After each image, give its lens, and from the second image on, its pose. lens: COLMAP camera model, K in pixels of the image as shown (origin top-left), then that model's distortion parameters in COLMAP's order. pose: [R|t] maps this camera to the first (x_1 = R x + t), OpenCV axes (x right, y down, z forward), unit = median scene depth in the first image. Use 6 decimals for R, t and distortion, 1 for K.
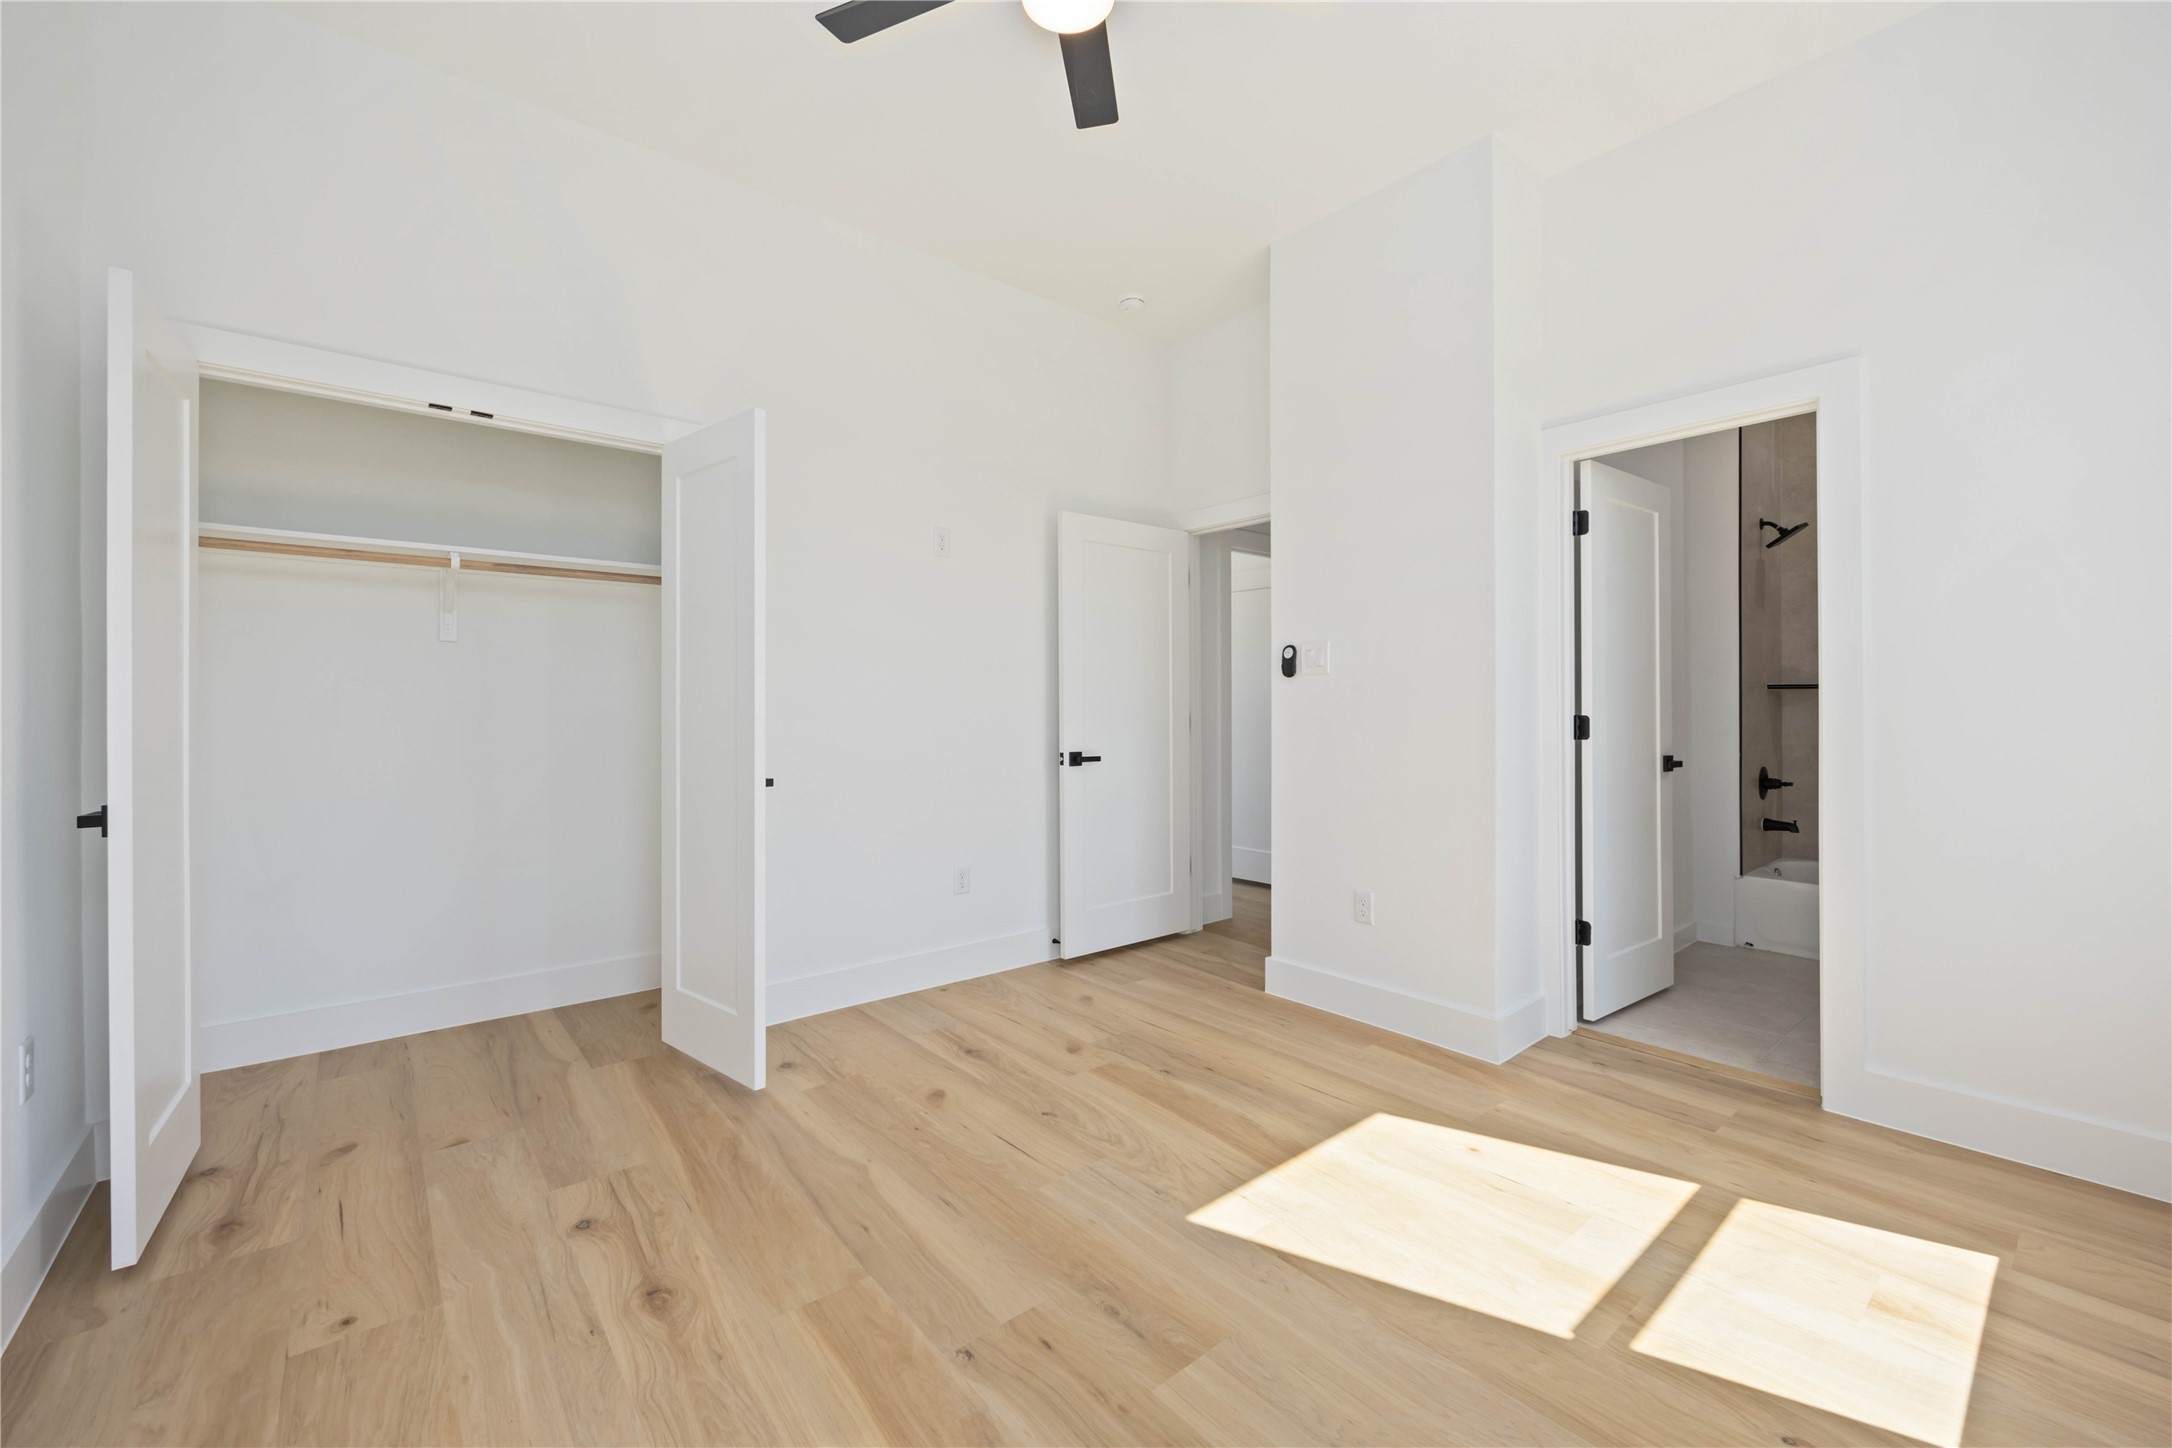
lens RADIAL K [[870.1, 0, 1085.6], [0, 870.1, 716.1], [0, 0, 1]] dist [0.000406, 0.000137]
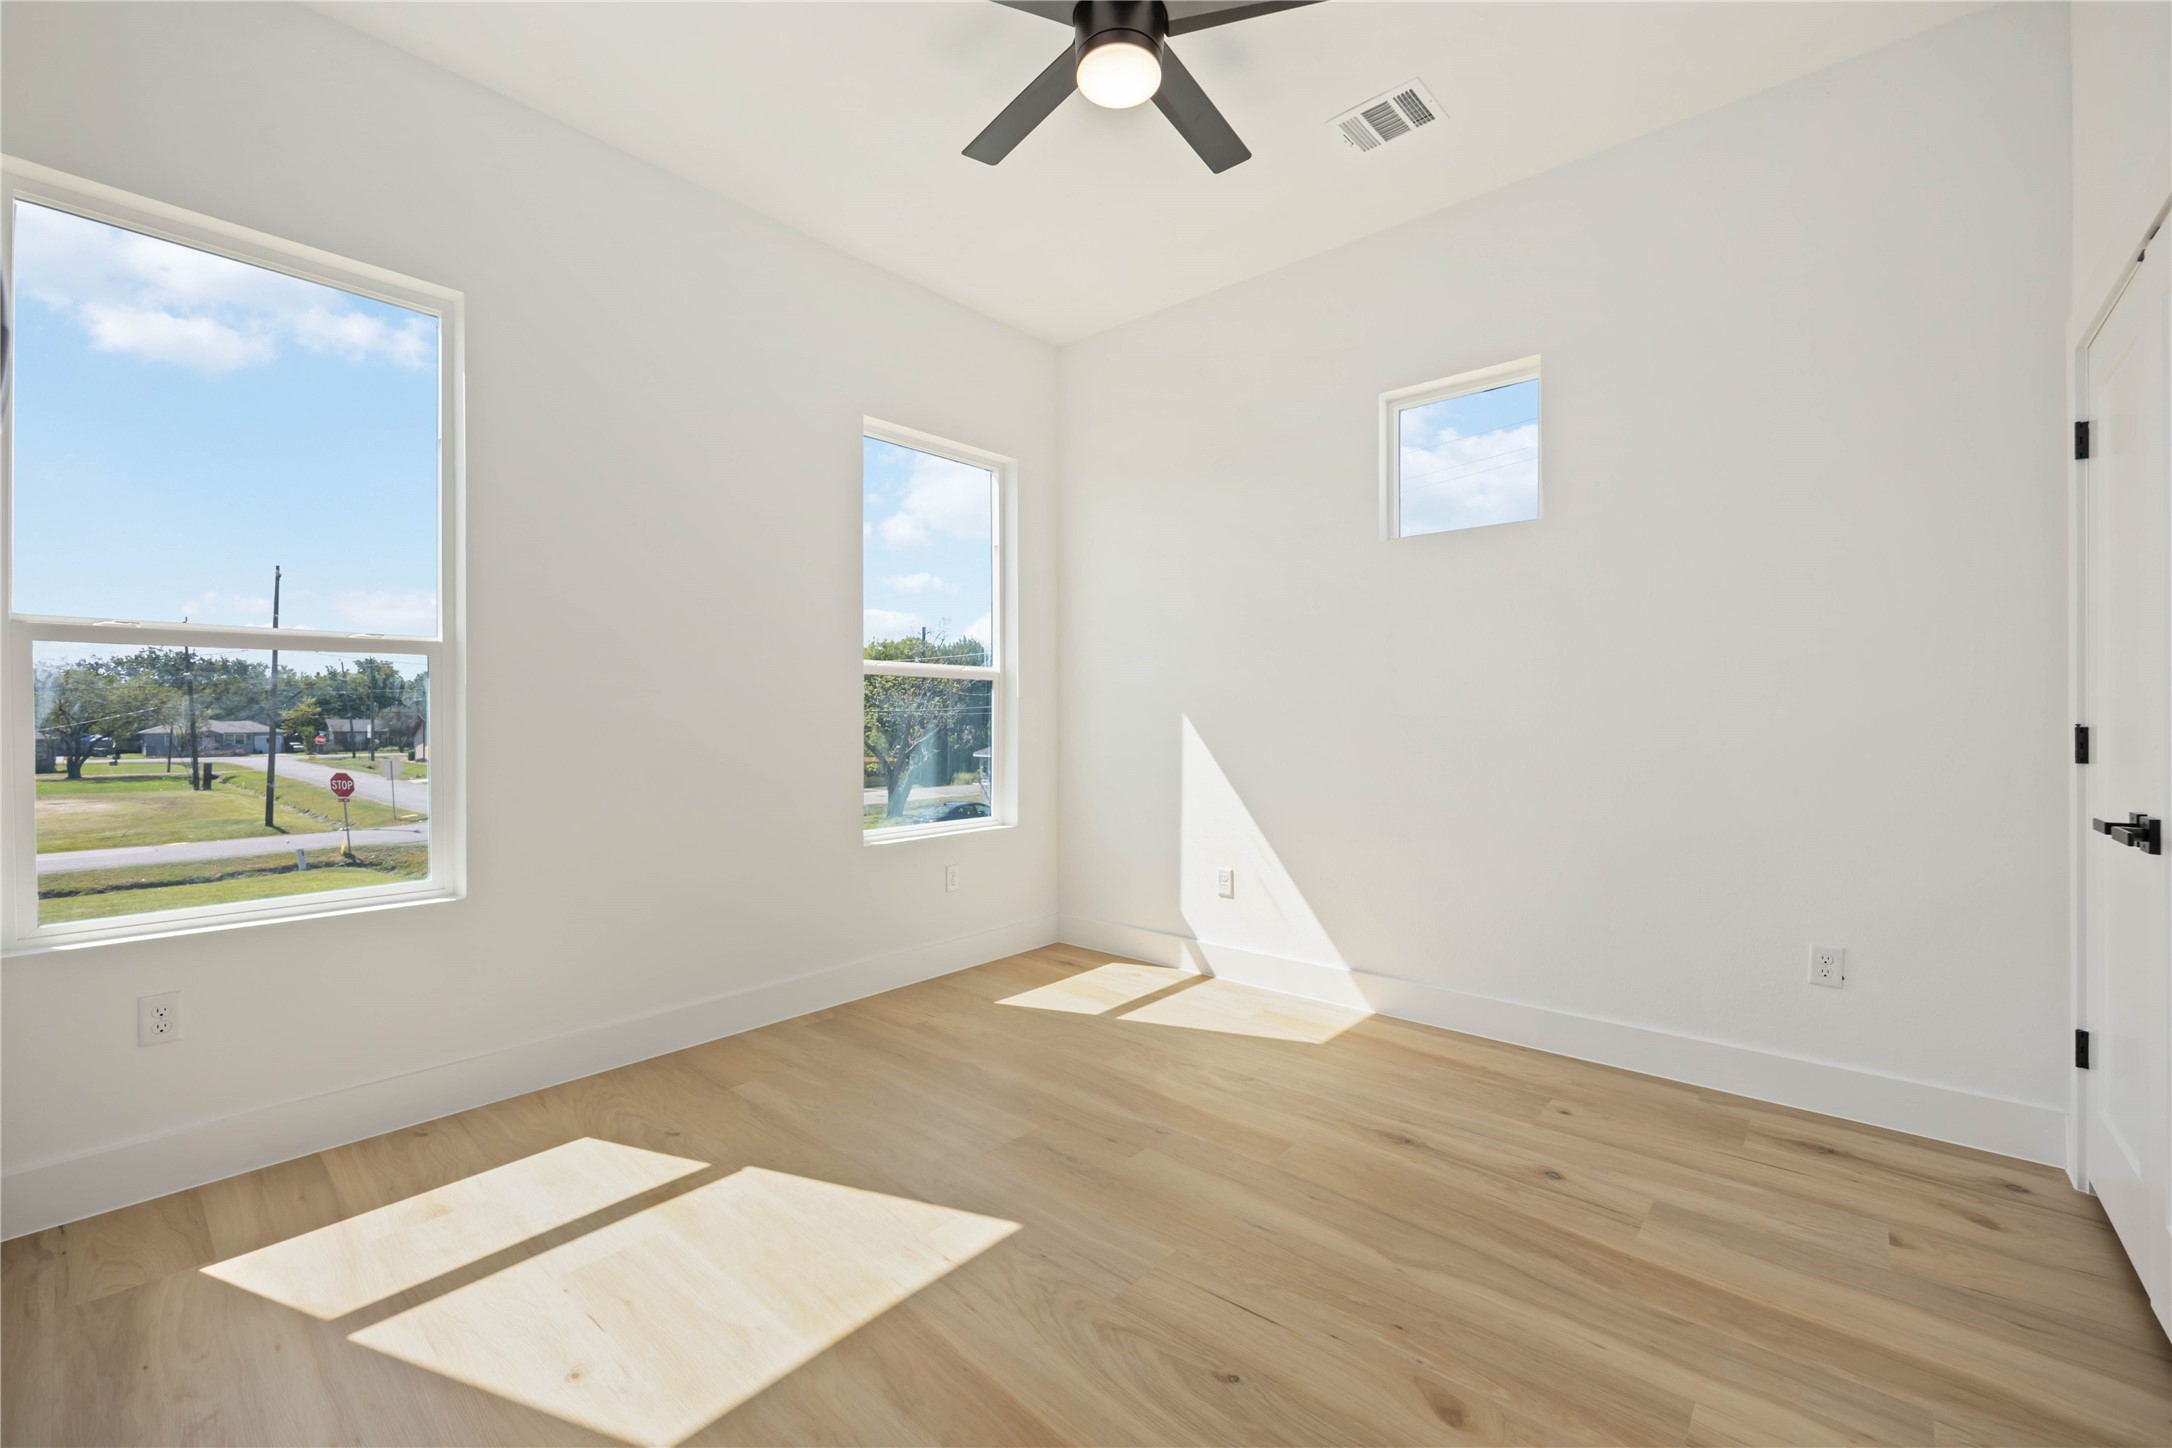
lens RADIAL K [[870.1, 0, 1085.6], [0, 870.1, 716.1], [0, 0, 1]] dist [0.000406, 0.000137]
pose [[-0.987201, 0.002786, -0.159455, 0.174483], [0.001944, 0.999983, 0.005437, -0.009627], [0.159467, 0.005058, -0.987190, 1.824376]]
